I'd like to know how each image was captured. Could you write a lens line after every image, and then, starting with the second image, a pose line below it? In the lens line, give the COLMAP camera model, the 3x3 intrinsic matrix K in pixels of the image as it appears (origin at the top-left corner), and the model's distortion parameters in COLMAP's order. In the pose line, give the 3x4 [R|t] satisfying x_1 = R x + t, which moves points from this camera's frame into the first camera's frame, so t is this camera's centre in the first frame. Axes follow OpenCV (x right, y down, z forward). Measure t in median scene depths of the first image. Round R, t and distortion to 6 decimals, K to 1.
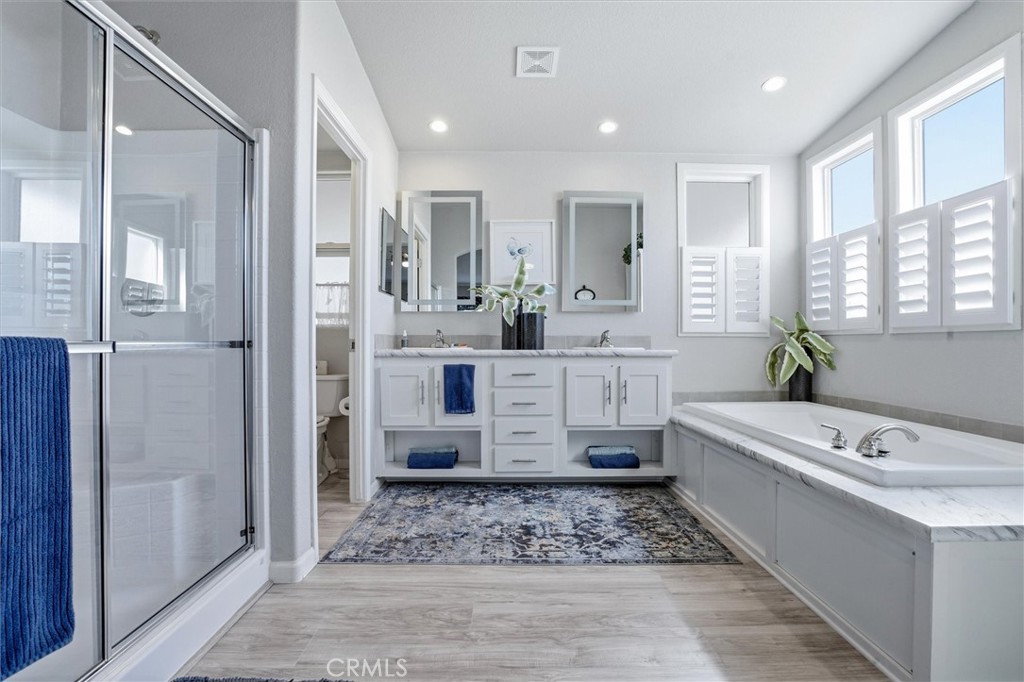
lens RADIAL K [[475.1, 0, 512.3], [0, 475.1, 345.8], [0, 0, 1]] dist [-0.069607, 0.000105]
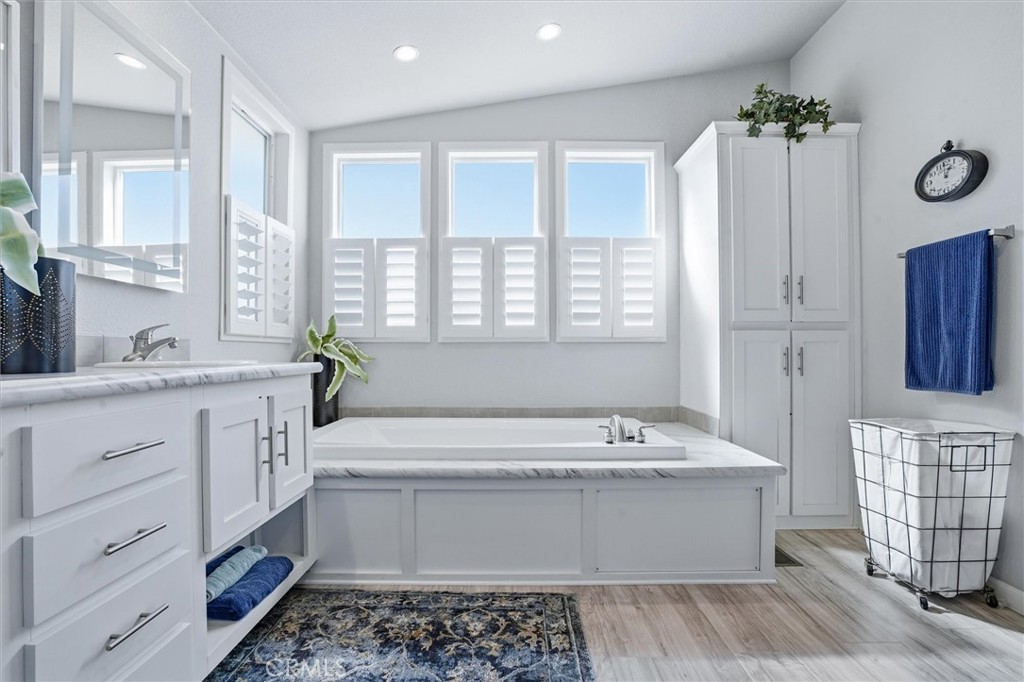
lens RADIAL K [[475.4, 0, 512.8], [0, 475.4, 343.5], [0, 0, 1]] dist [-0.059062, 0.021901]
pose [[0.018848, 0.013178, 0.999736, -0.320288], [0.006922, 0.999887, -0.013310, -0.007817], [-0.999798, 0.007171, 0.018754, 0.814954]]
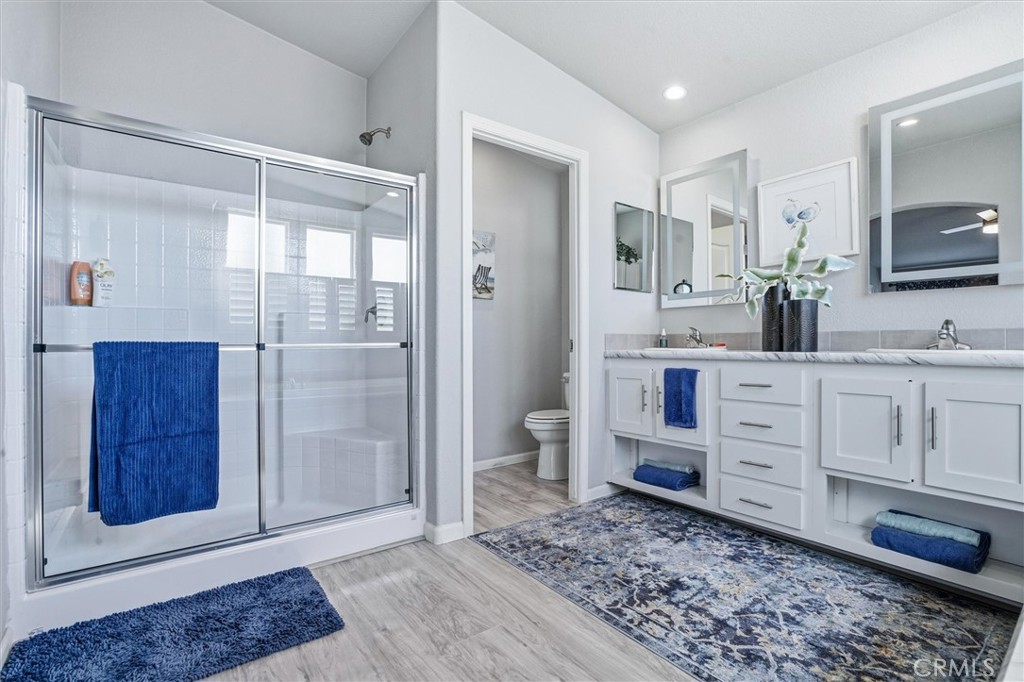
lens RADIAL K [[475.4, 0, 512.8], [0, 475.4, 343.5], [0, 0, 1]] dist [-0.059062, 0.021901]
pose [[0.591212, -0.001857, -0.806514, 0.427822], [-0.000961, 0.999995, -0.003007, -0.002387], [0.806516, 0.002553, 0.591207, 0.297229]]
